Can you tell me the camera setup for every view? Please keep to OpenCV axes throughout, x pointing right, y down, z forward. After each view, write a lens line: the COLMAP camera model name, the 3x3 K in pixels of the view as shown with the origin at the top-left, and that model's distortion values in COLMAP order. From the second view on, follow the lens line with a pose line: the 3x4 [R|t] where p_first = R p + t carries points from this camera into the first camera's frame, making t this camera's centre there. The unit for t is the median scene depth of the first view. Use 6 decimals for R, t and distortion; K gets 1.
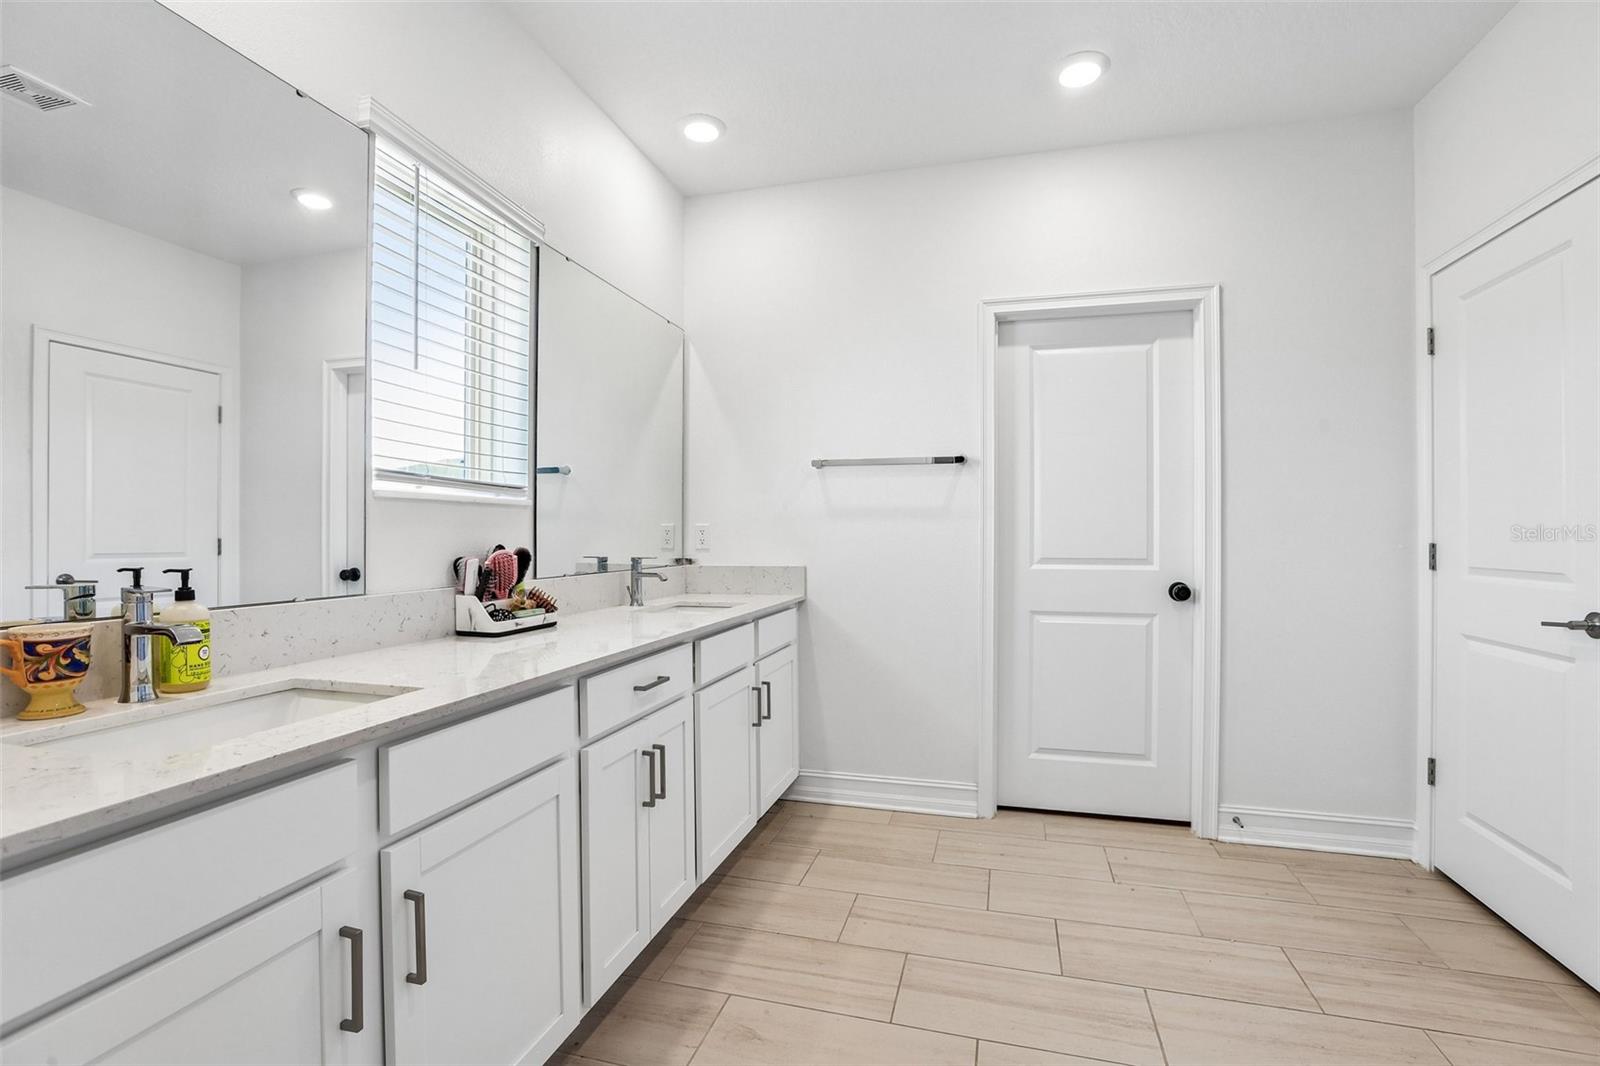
lens RADIAL K [[741.6, 0, 800.0], [0, 741.6, 533.0], [0, 0, 1]] dist [-0.014523, 0.000309]
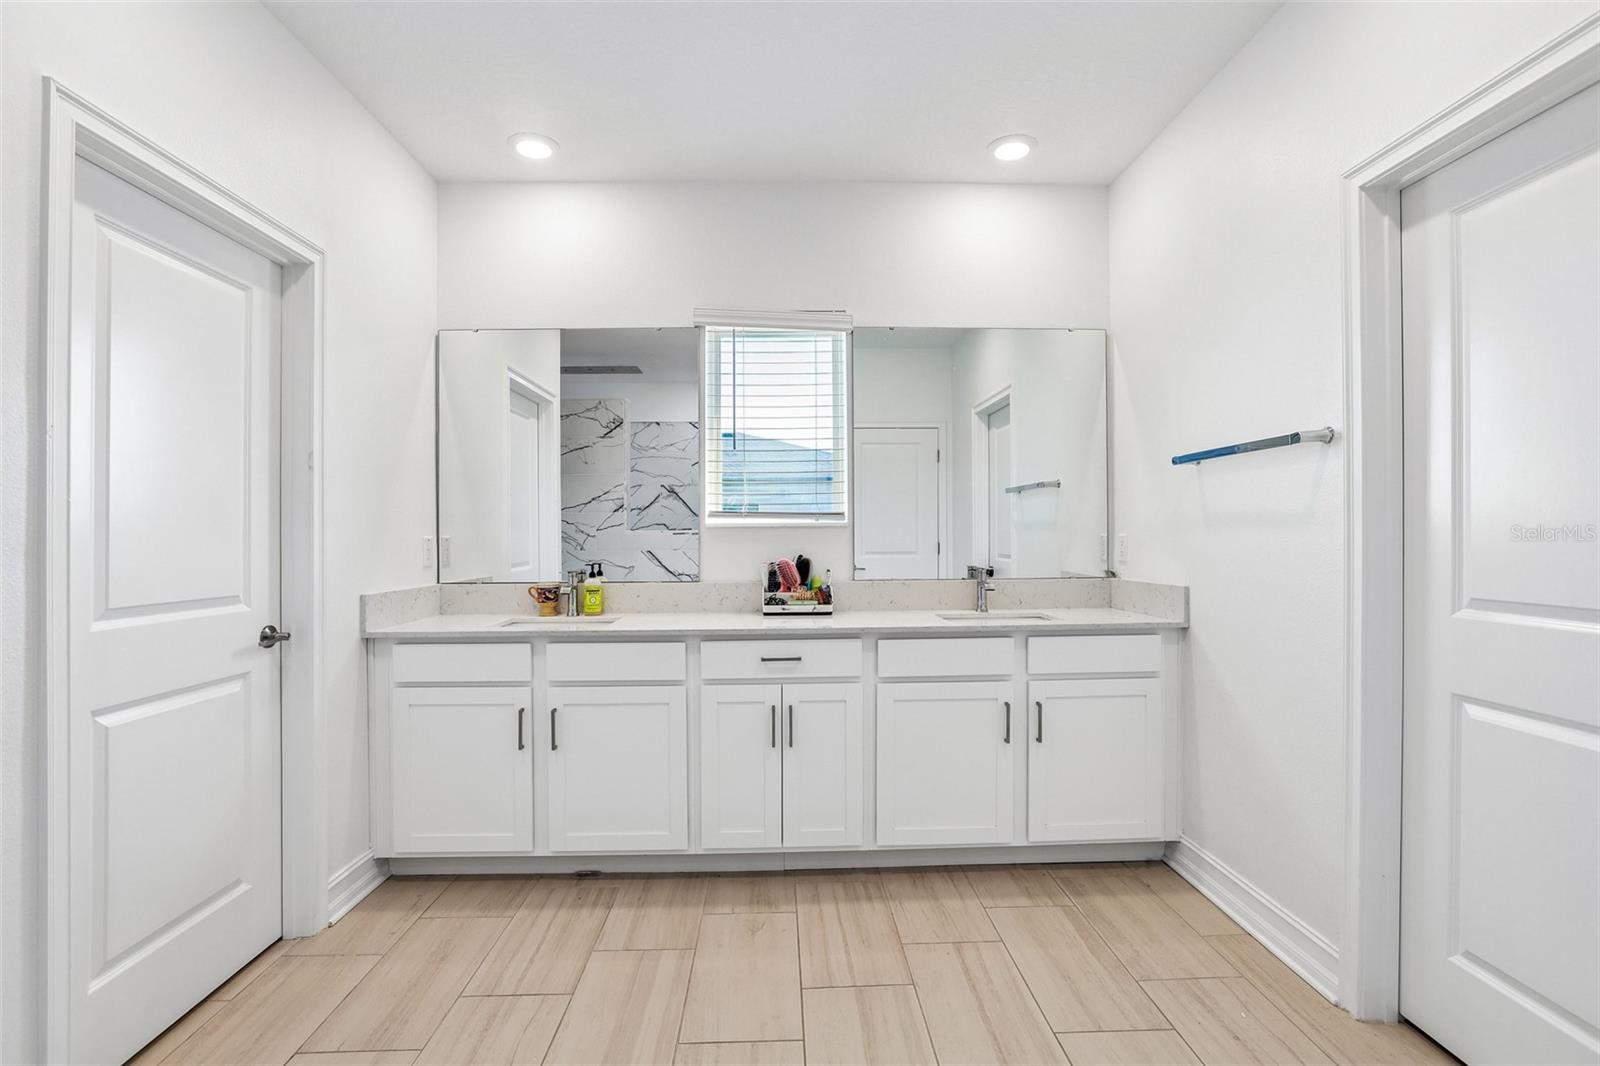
lens RADIAL K [[741.6, 0, 800.0], [0, 741.6, 533.0], [0, 0, 1]] dist [-0.014523, 0.000309]
pose [[0.308157, -0.000779, -0.951335, 0.722776], [0.011215, 0.999933, 0.002814, -0.022584], [0.951269, -0.011536, 0.308145, 0.396498]]
